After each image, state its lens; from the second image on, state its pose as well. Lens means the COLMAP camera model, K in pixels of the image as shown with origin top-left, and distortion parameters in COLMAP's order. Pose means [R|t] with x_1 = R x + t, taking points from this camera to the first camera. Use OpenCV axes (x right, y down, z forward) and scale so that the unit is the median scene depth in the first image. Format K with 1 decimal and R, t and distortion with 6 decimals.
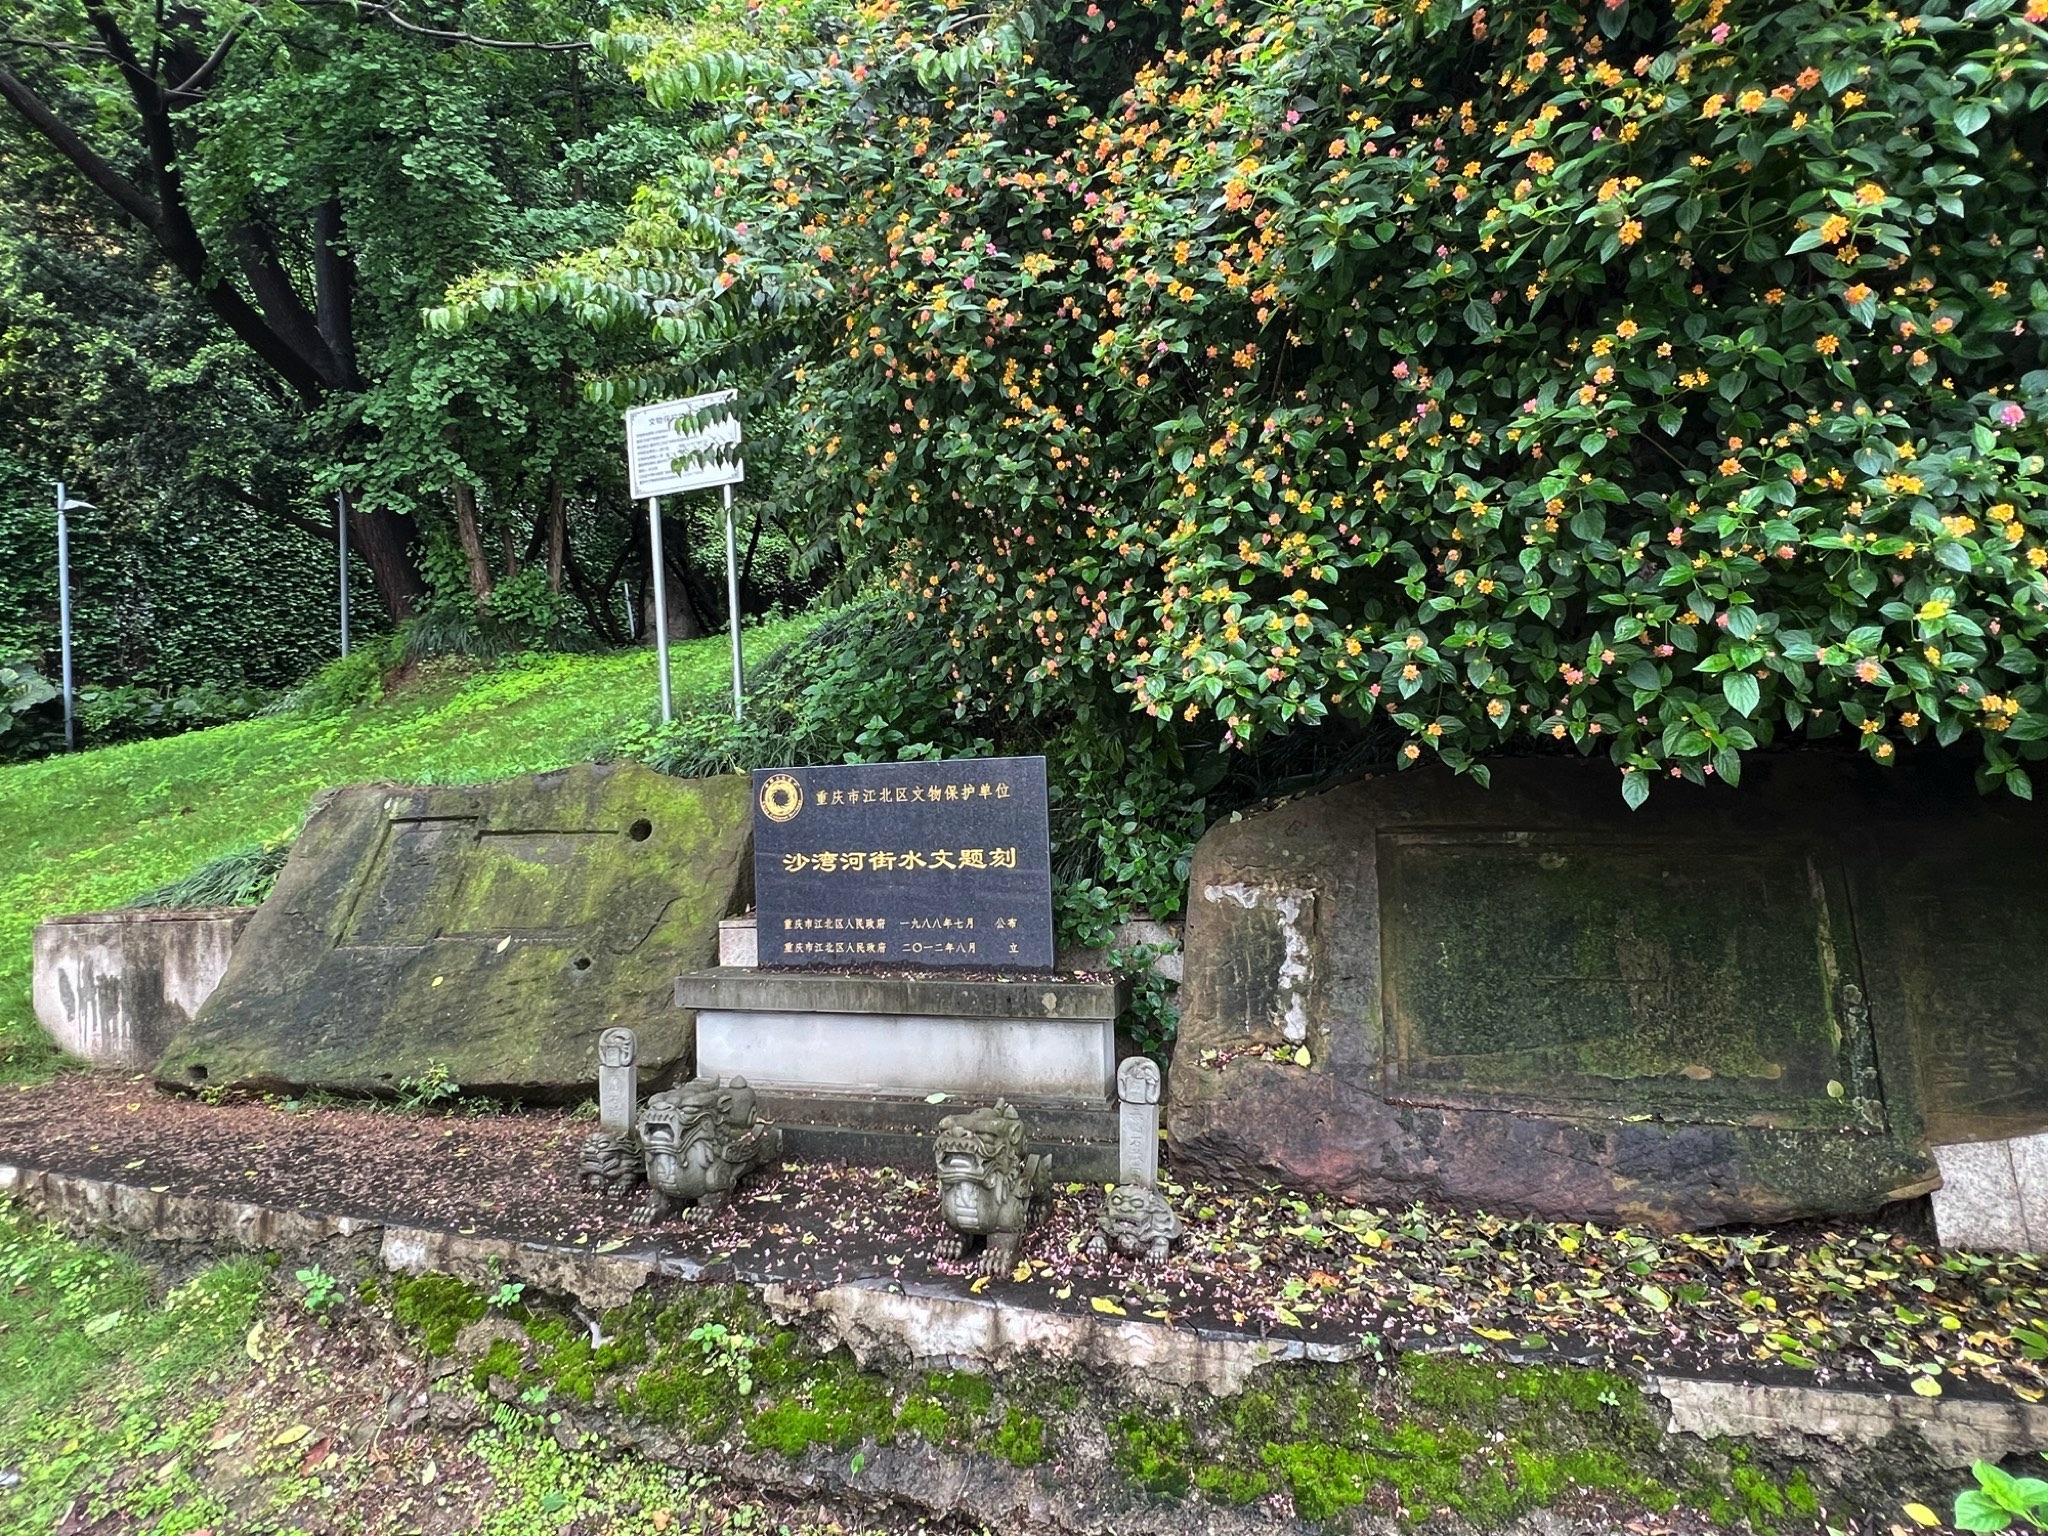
lens RADIAL K [[1138.8, 0, 1022.2], [0, 1138.8, 771.2], [0, 0, 1]] dist [-0.001553, -0.000241]
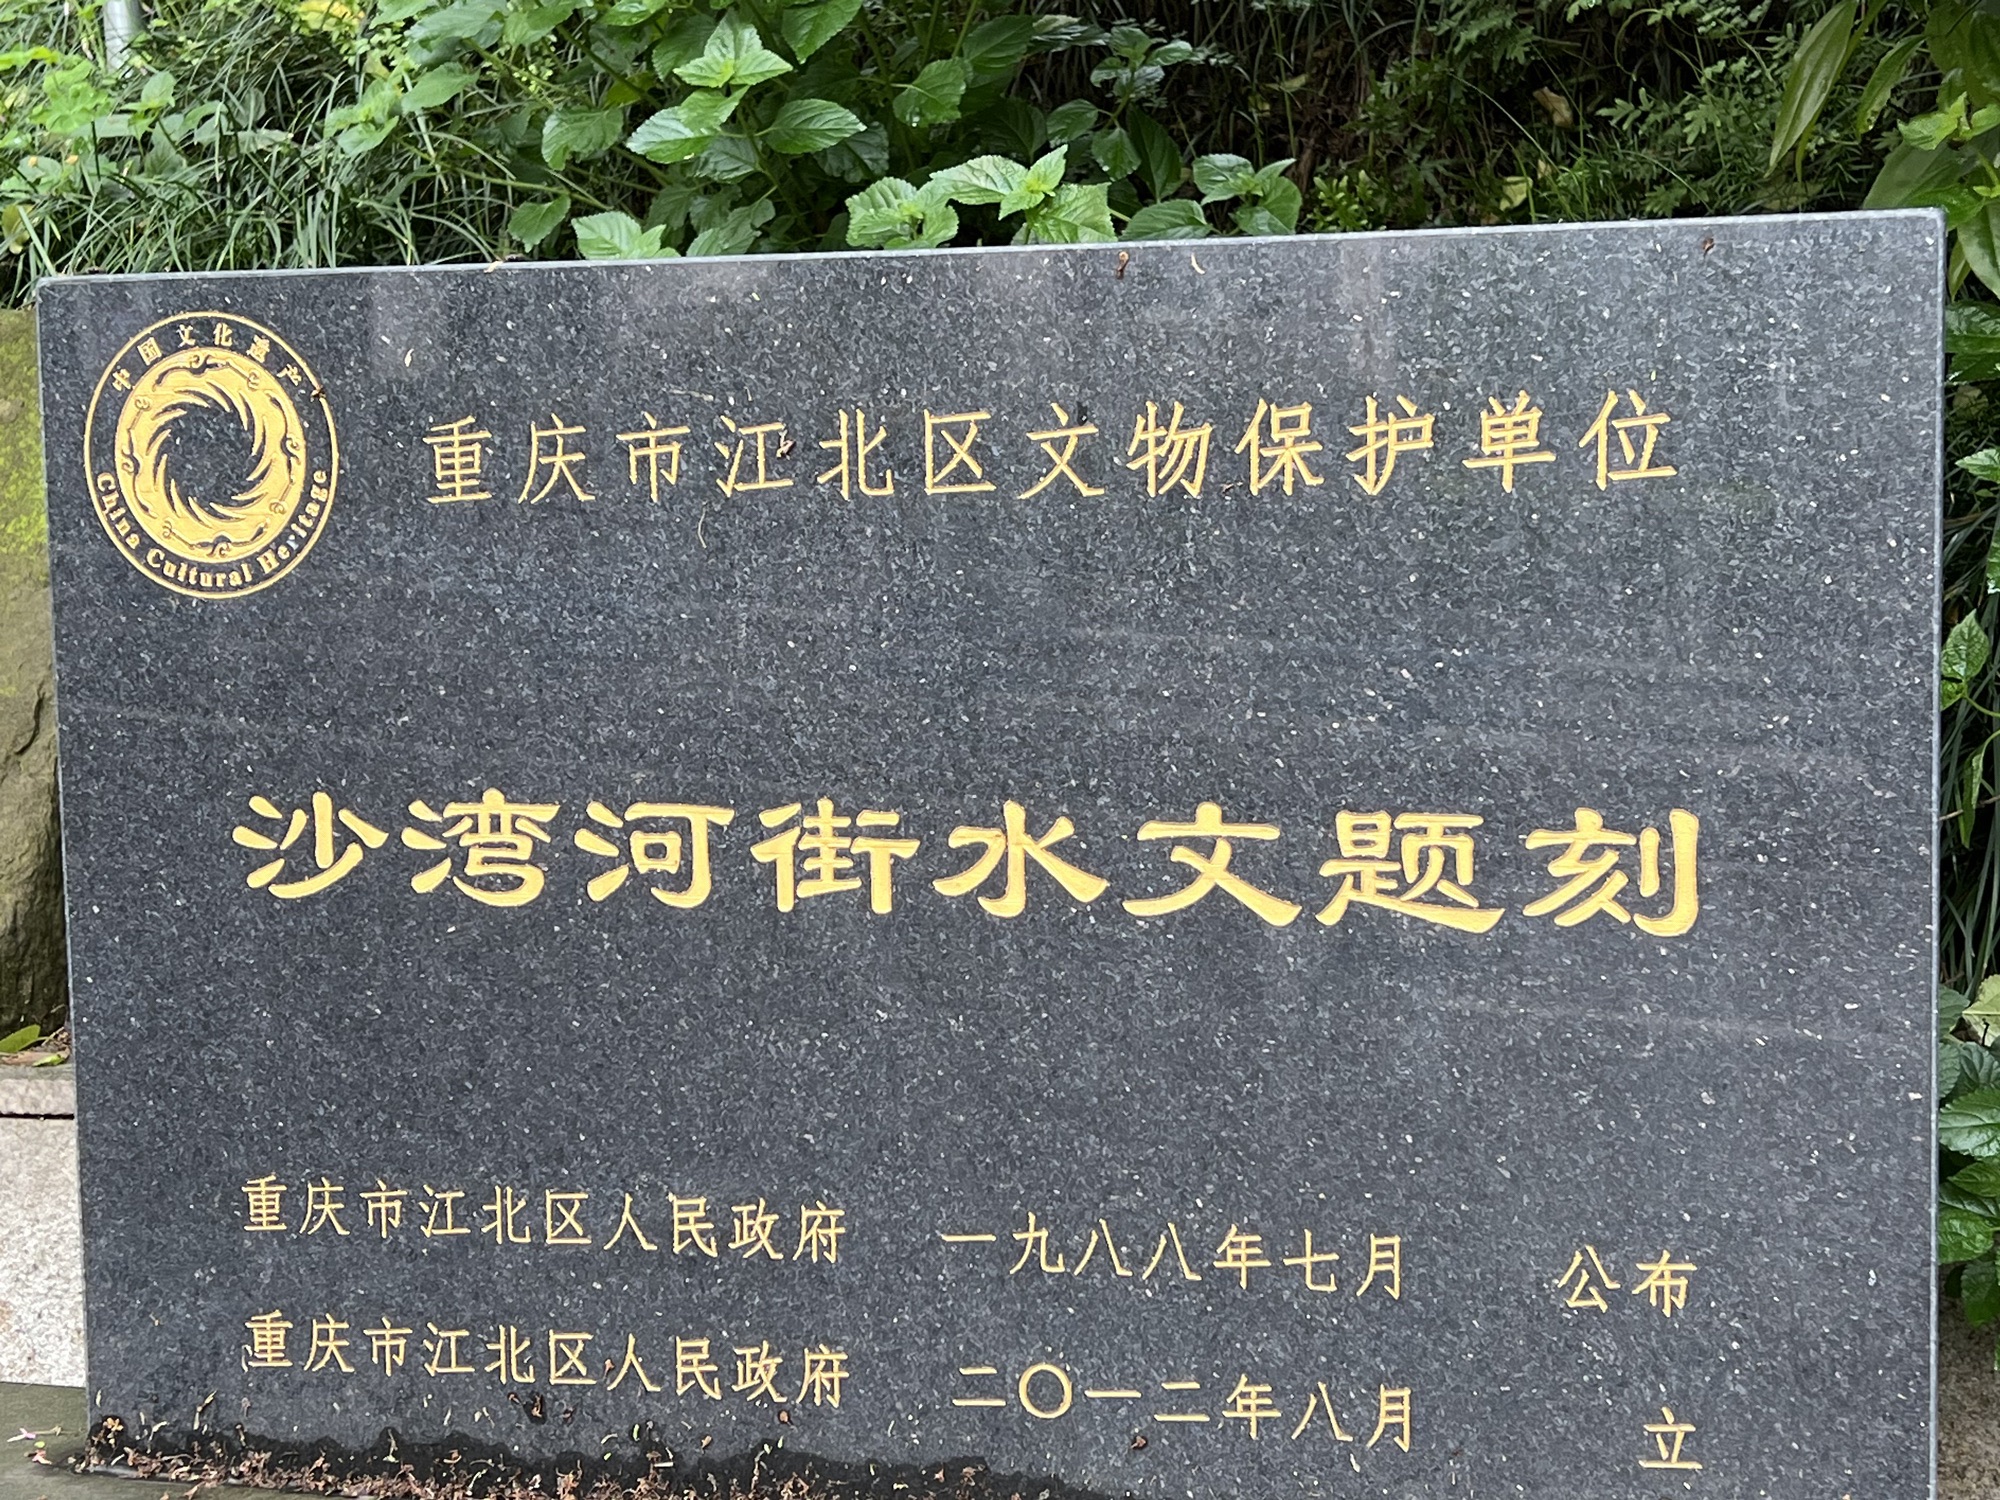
lens RADIAL K [[3198.8, 0, 1001.6], [0, 3198.8, 750.9], [0, 0, 1]] dist [0.068585, 0.000000]
pose [[0.999767, 0.017835, -0.012142, -0.095182], [-0.016018, 0.990567, 0.136091, 0.000816], [0.014455, -0.135865, 0.990622, 0.558804]]
